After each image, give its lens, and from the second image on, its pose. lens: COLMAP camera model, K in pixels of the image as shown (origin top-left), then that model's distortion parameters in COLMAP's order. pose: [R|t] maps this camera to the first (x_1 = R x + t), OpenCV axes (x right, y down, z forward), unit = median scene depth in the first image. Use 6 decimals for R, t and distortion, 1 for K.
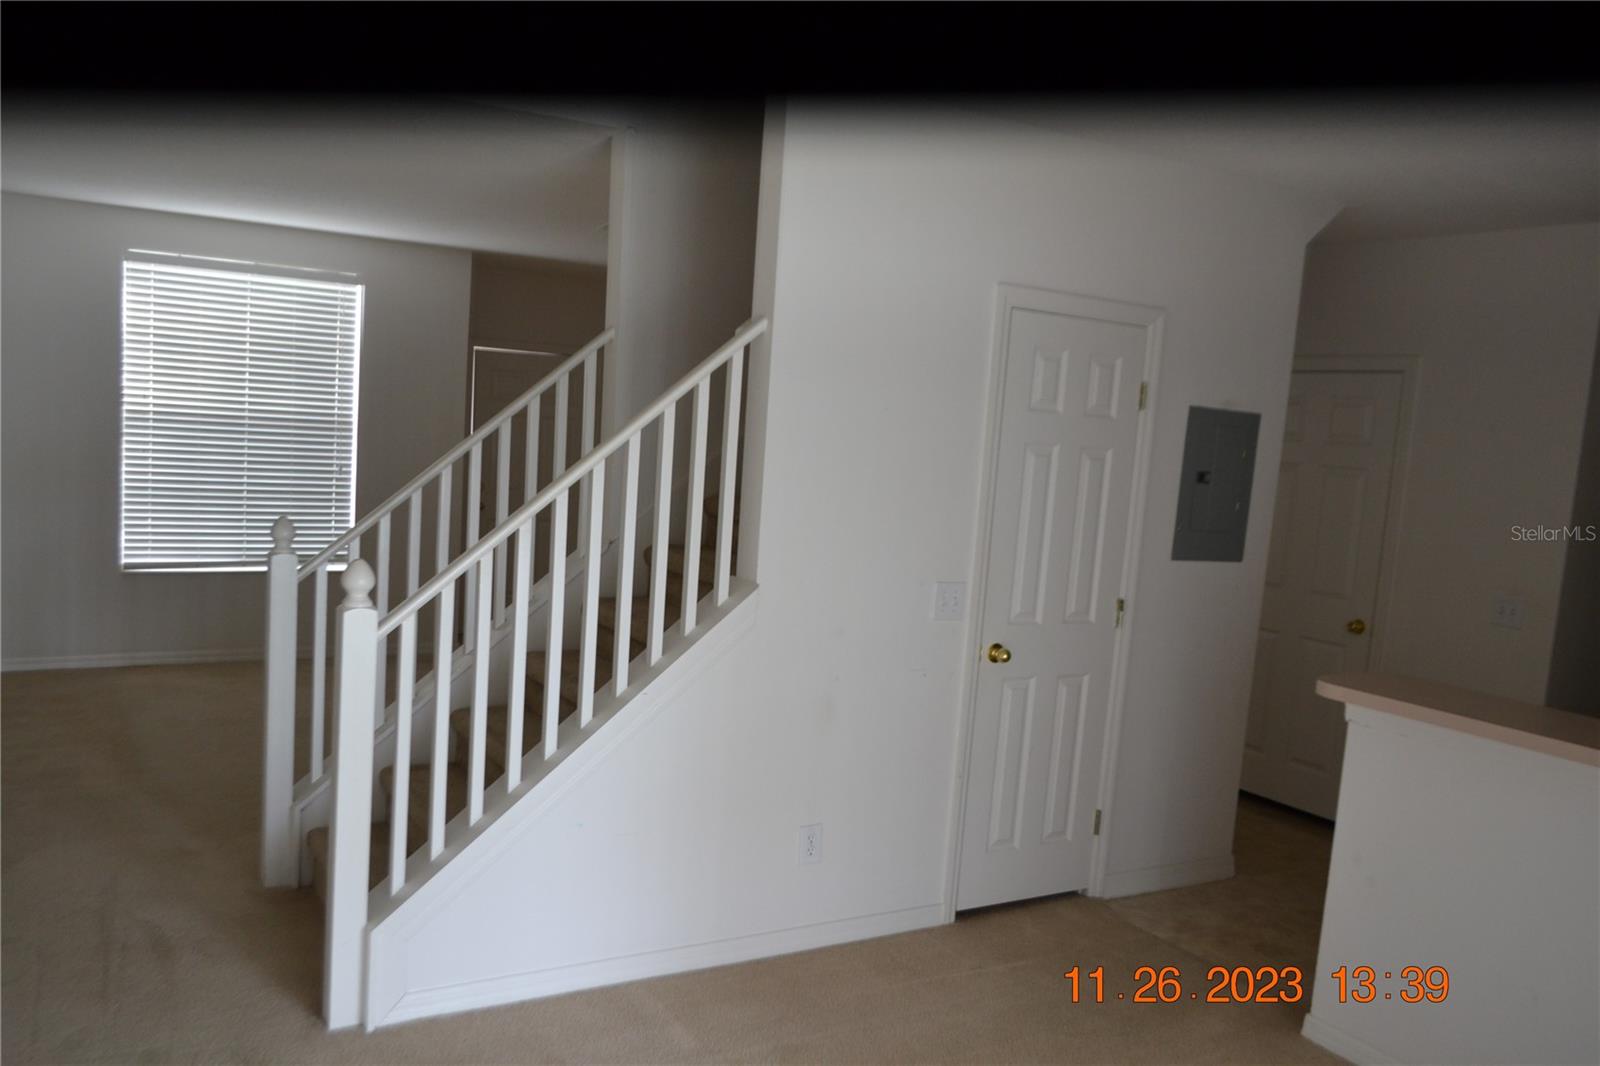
lens RADIAL K [[1289.4, 0, 797.3], [0, 1289.4, 581.3], [0, 0, 1]] dist [0.012880, 0.006721]
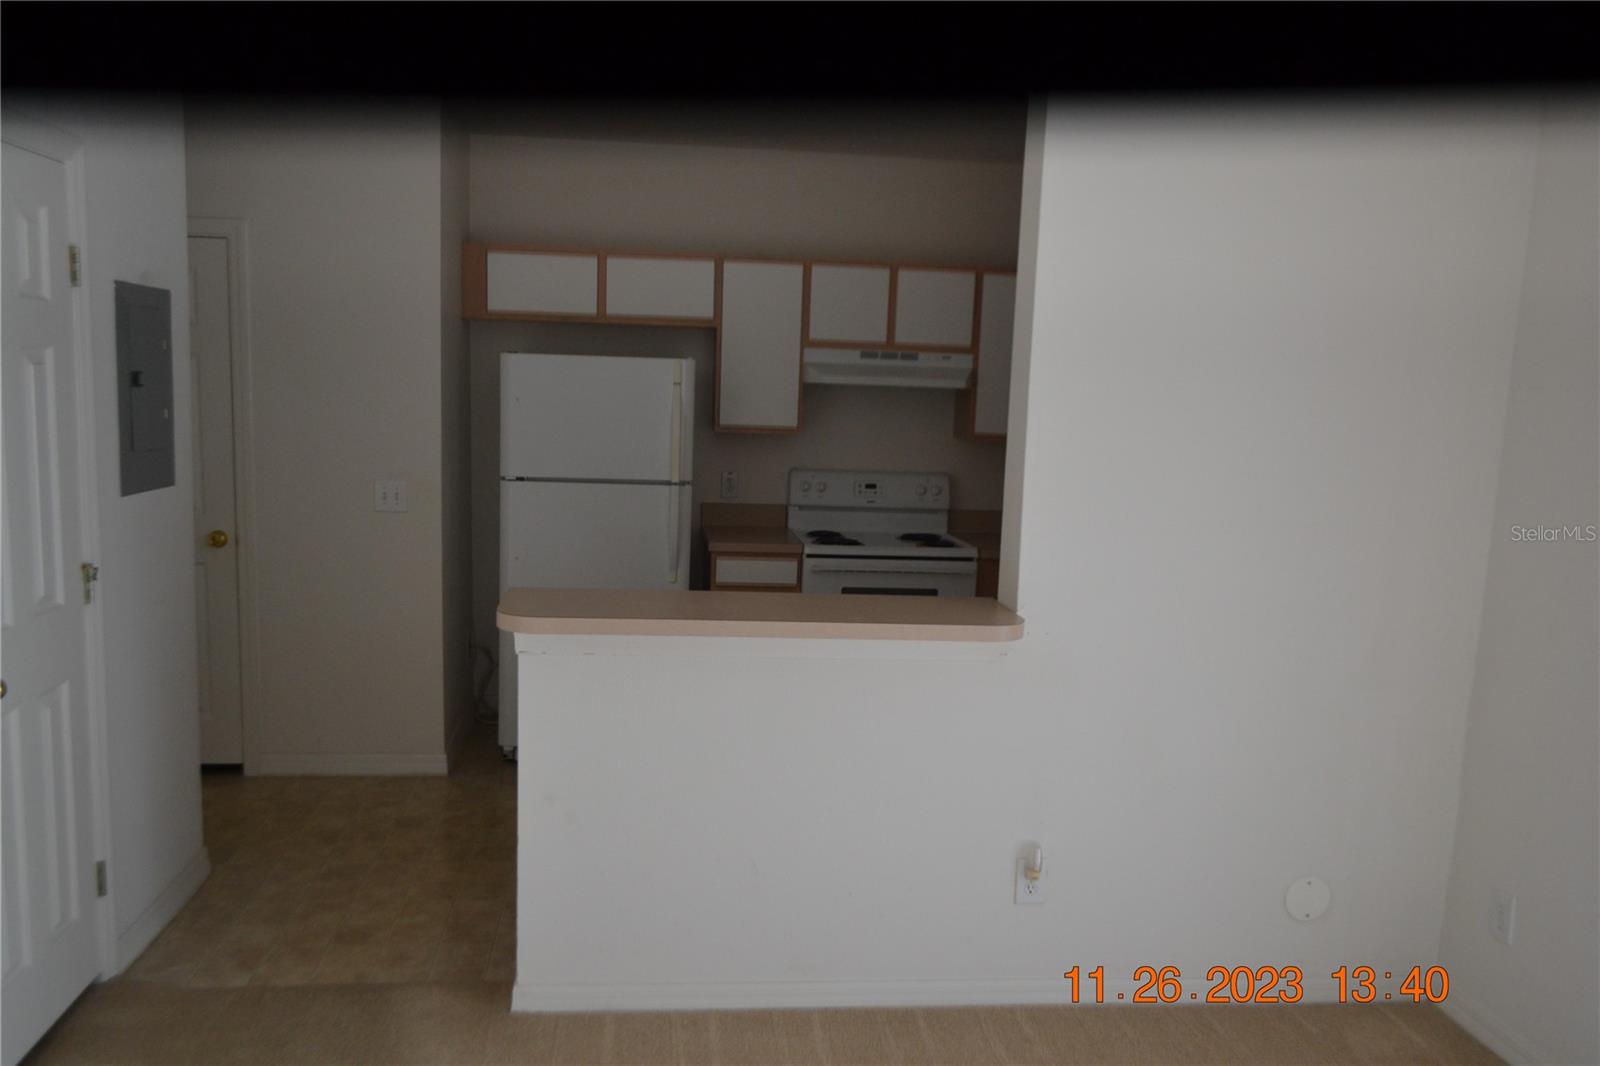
lens RADIAL K [[1289.4, 0, 797.3], [0, 1289.4, 581.3], [0, 0, 1]] dist [0.012880, 0.006721]
pose [[0.461370, -0.207088, 0.862700, -0.171234], [0.116693, 0.978094, 0.172381, -0.051106], [-0.879500, 0.021139, 0.475429, 0.322750]]
